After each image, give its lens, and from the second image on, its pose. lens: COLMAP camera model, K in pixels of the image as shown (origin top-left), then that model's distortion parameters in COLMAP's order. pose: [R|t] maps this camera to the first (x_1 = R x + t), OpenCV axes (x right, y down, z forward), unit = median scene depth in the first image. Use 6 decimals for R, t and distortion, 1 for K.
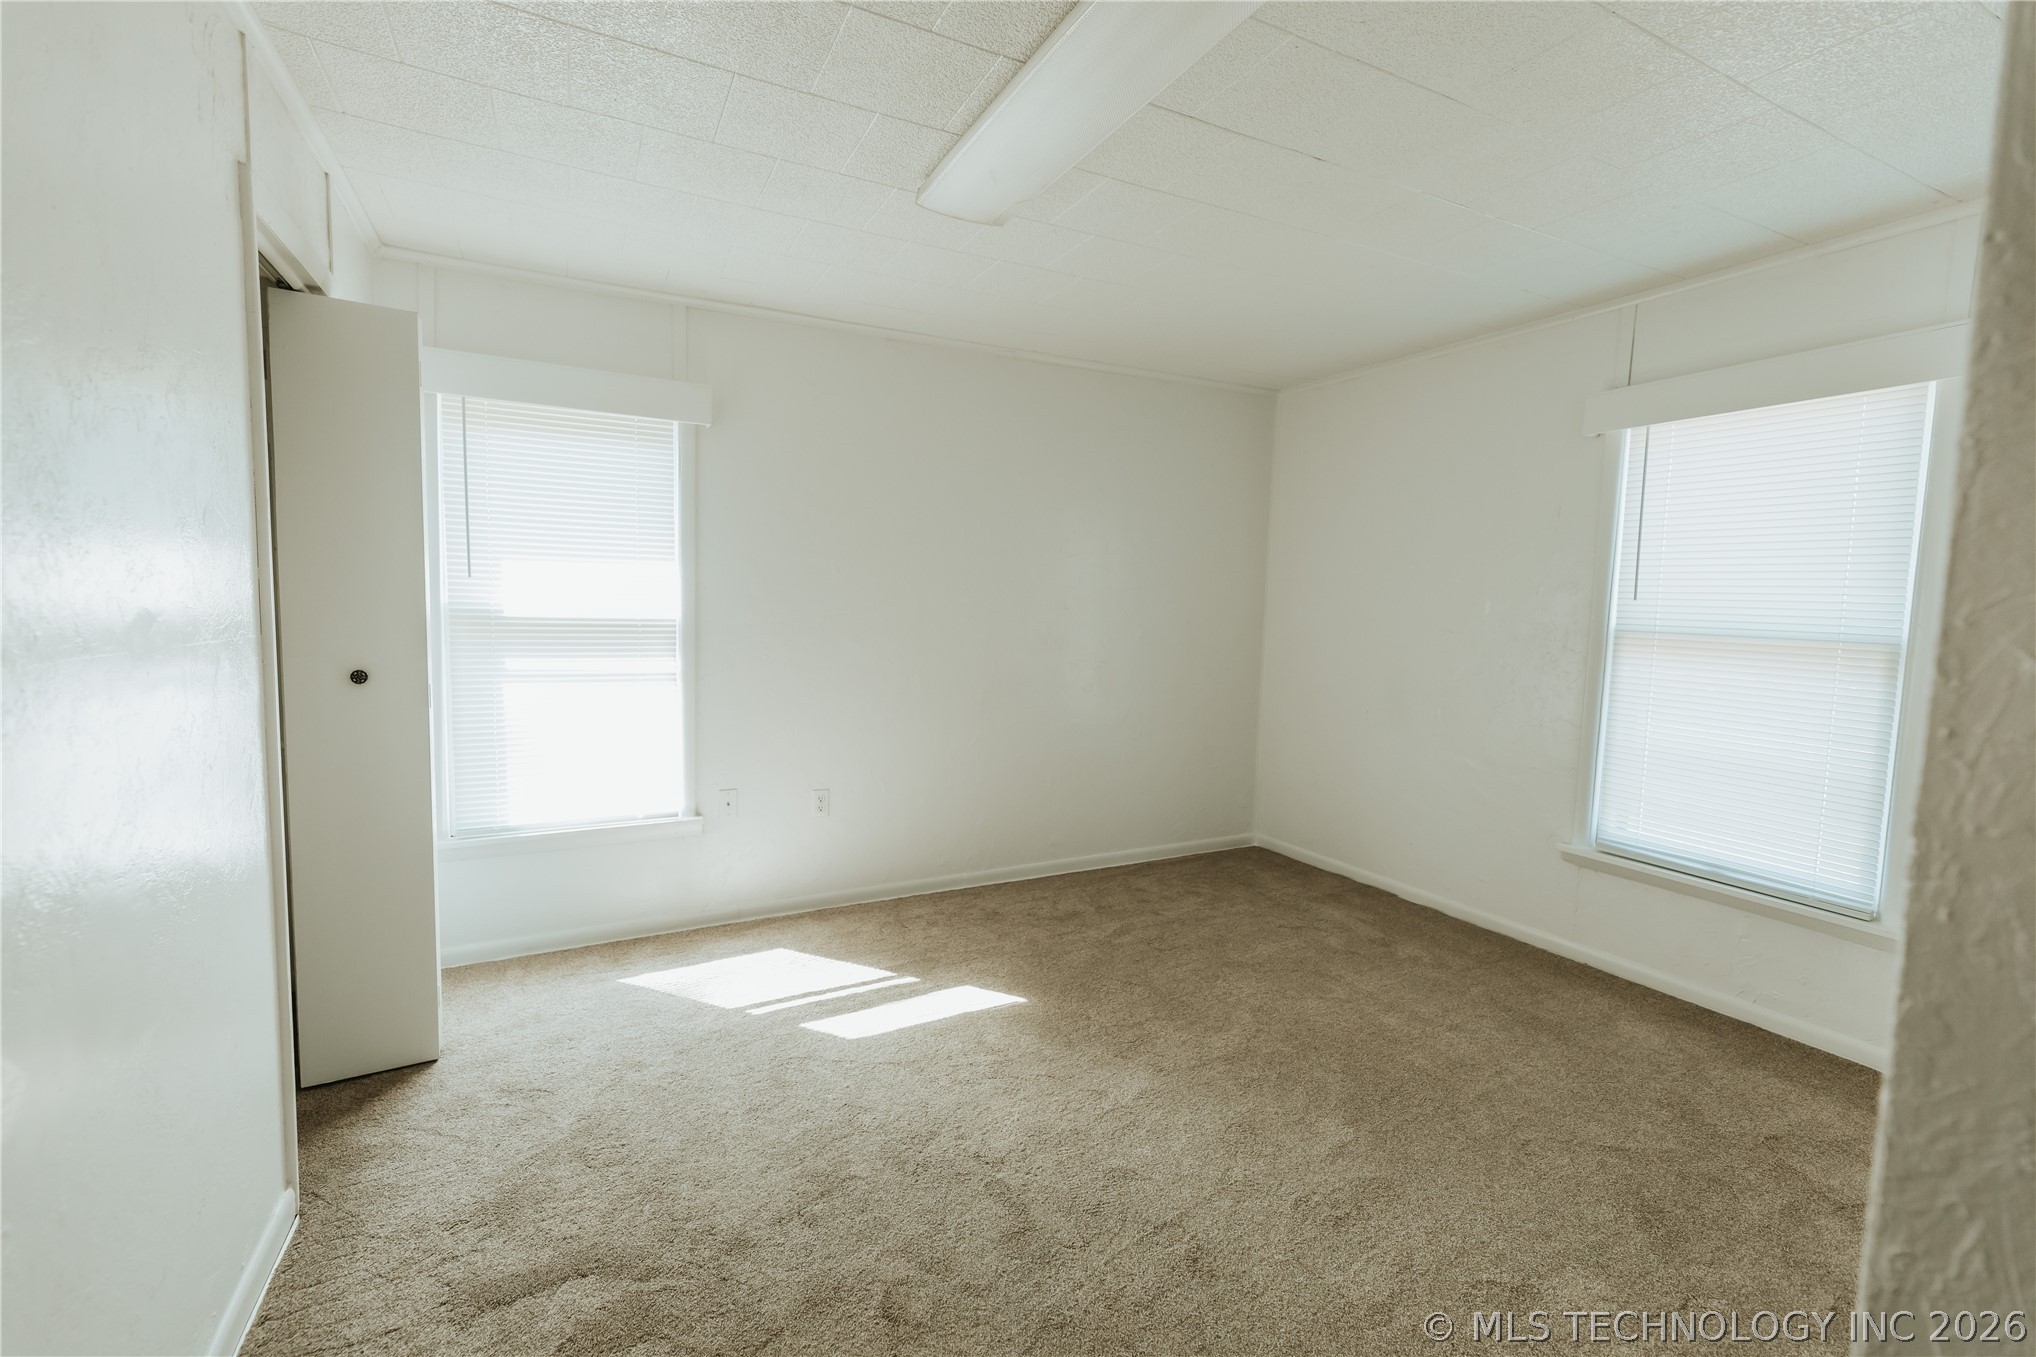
lens RADIAL K [[844.3, 0, 993.8], [0, 844.3, 675.5], [0, 0, 1]] dist [-0.000185, -0.000070]
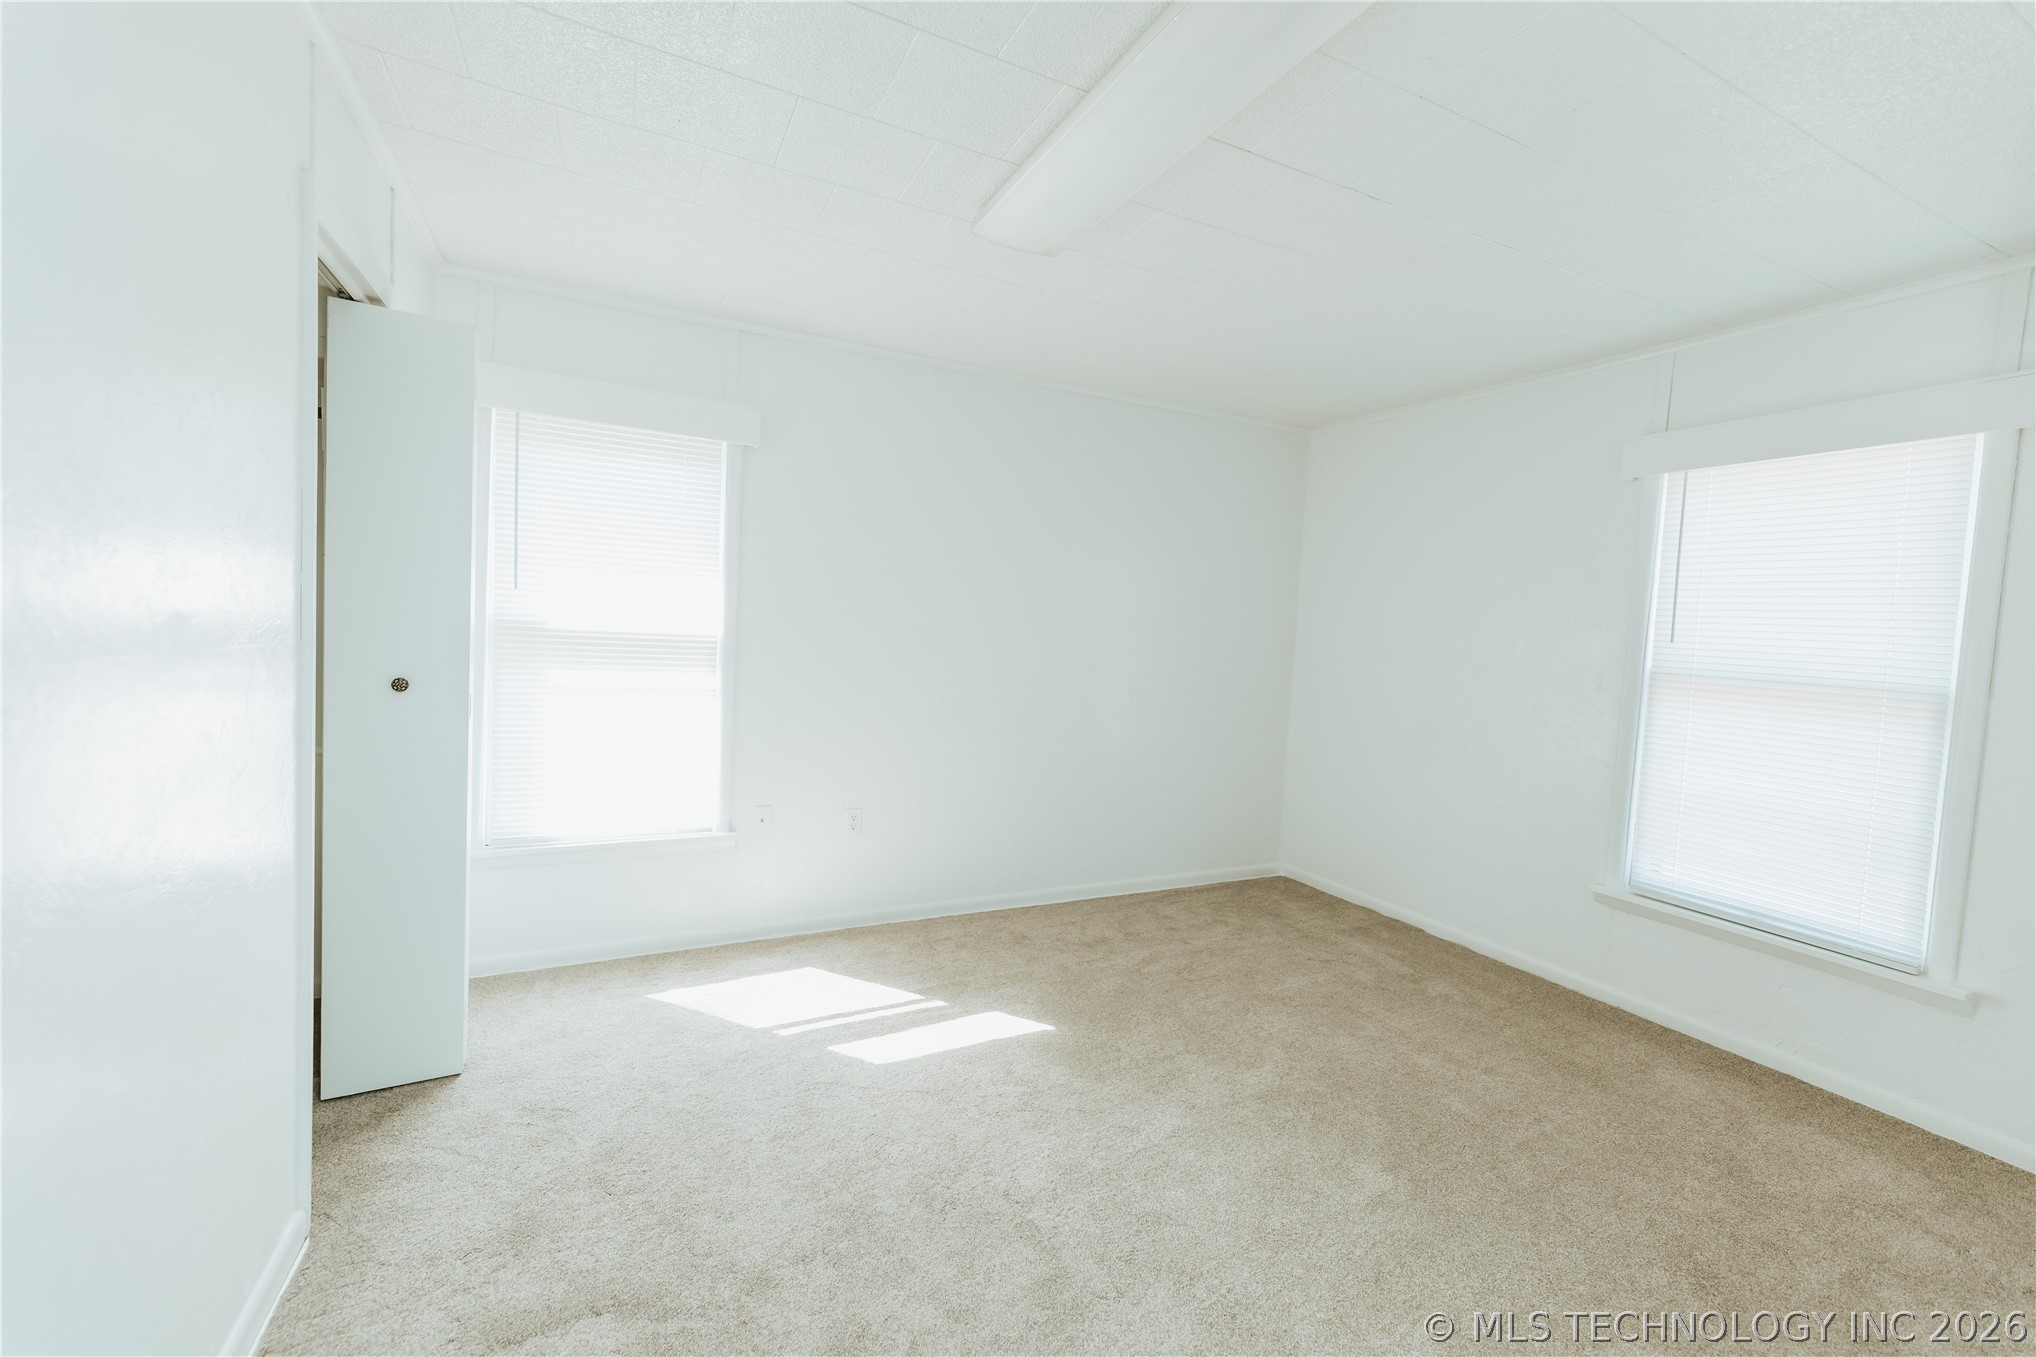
lens RADIAL K [[817.4, 0, 1016.2], [0, 817.4, 674.9], [0, 0, 1]] dist [-0.000233, 0.000112]
pose [[0.999602, 0.027728, -0.005154, -0.018113], [-0.027864, 0.999207, -0.028451, -0.002684], [0.004361, 0.028583, 0.999582, 0.035670]]
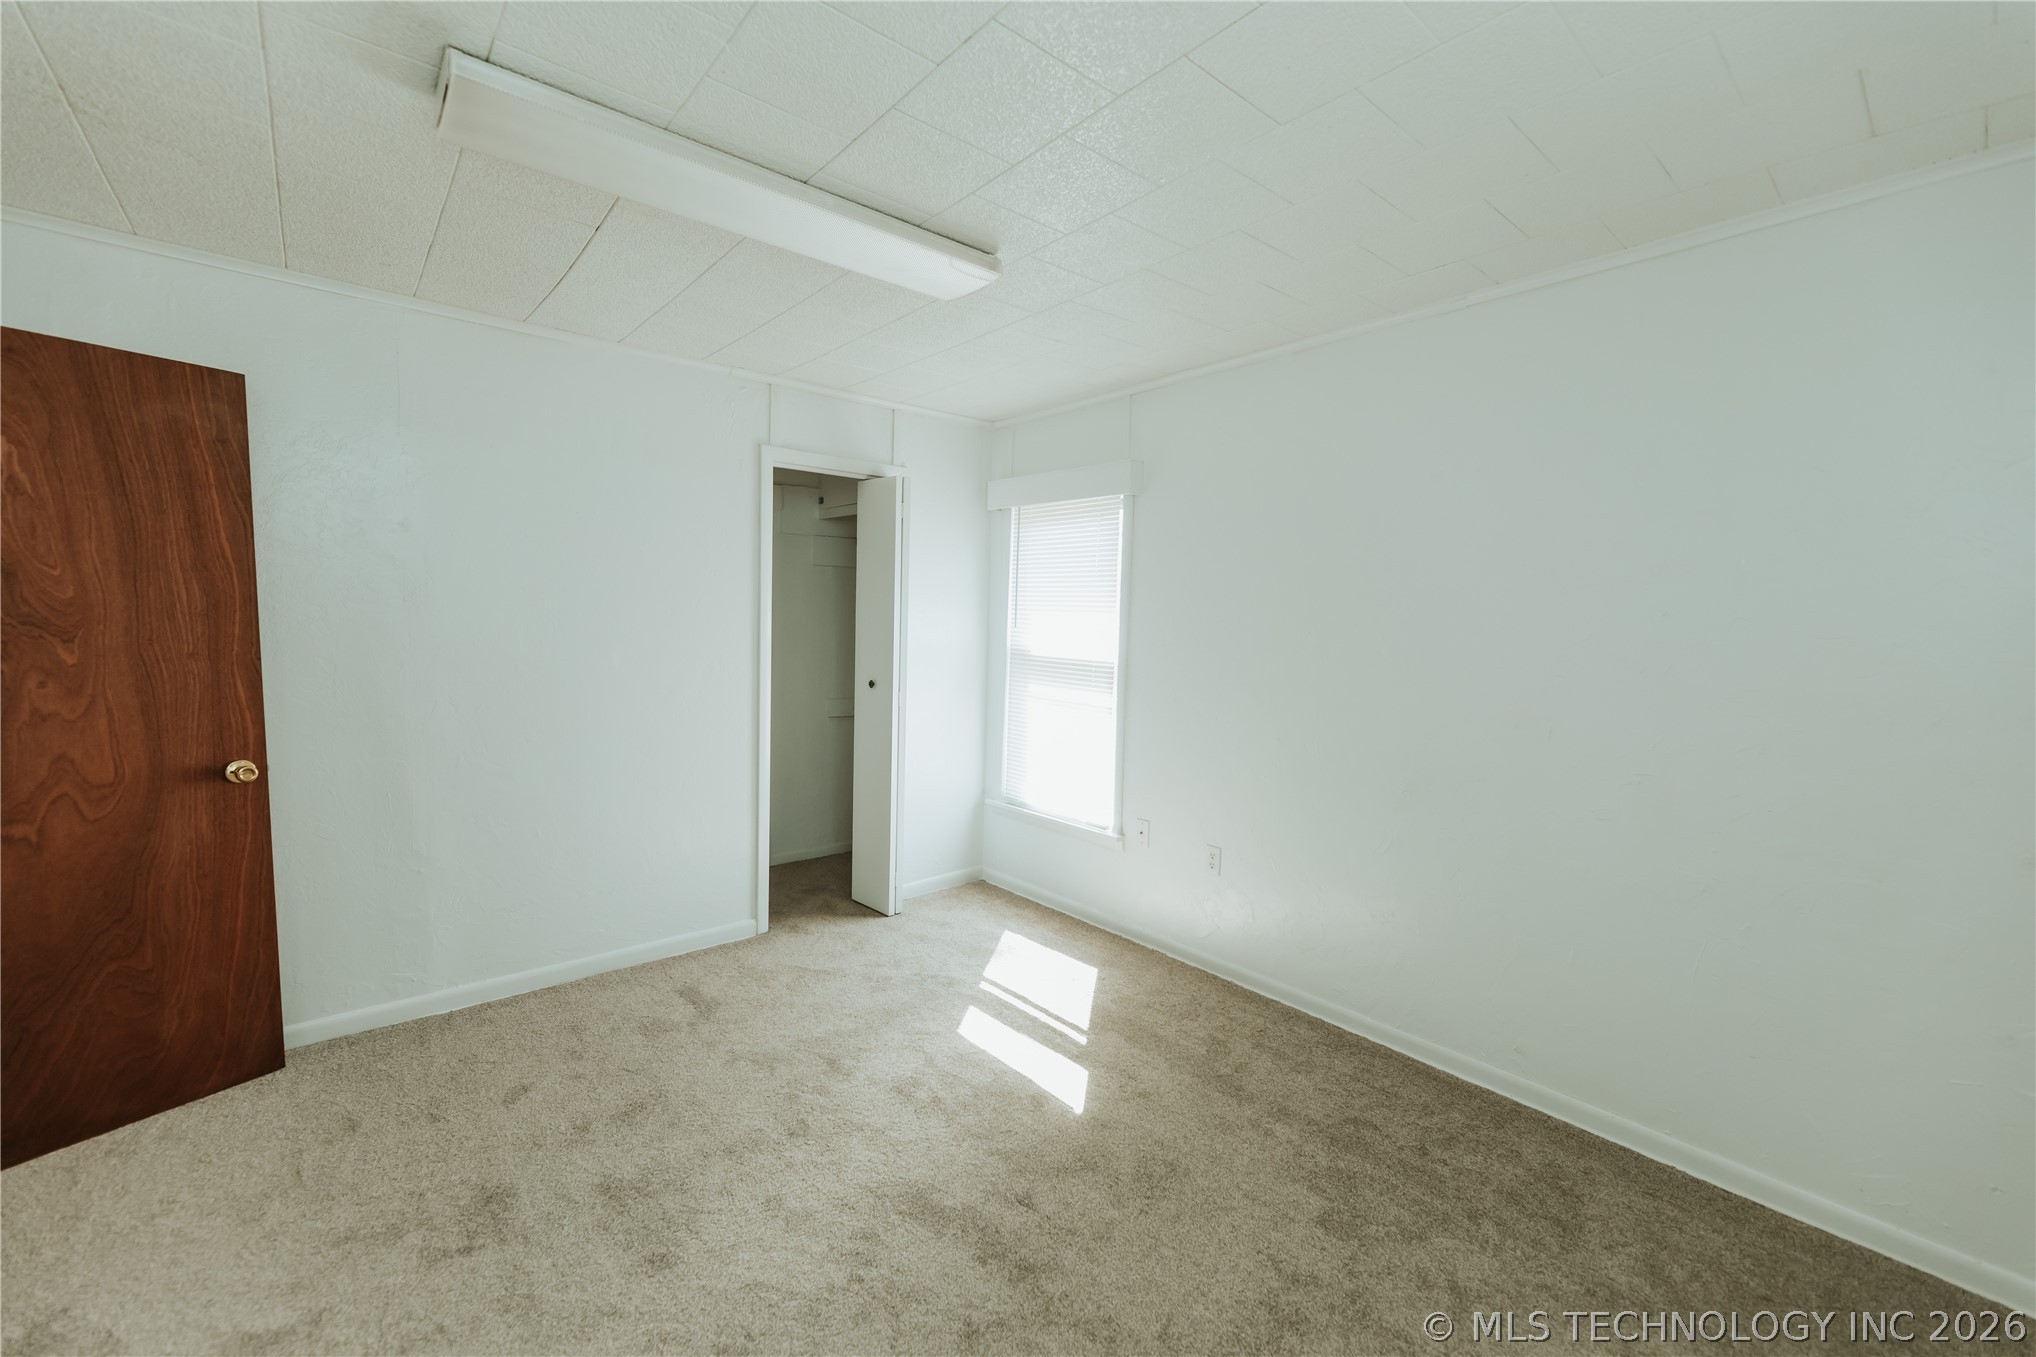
lens RADIAL K [[817.4, 0, 1016.2], [0, 817.4, 674.9], [0, 0, 1]] dist [-0.000233, 0.000112]
pose [[0.239110, 0.054288, -0.969474, 1.046100], [-0.101472, 0.994366, 0.030655, -0.105529], [0.965676, 0.091044, 0.243271, 0.895217]]
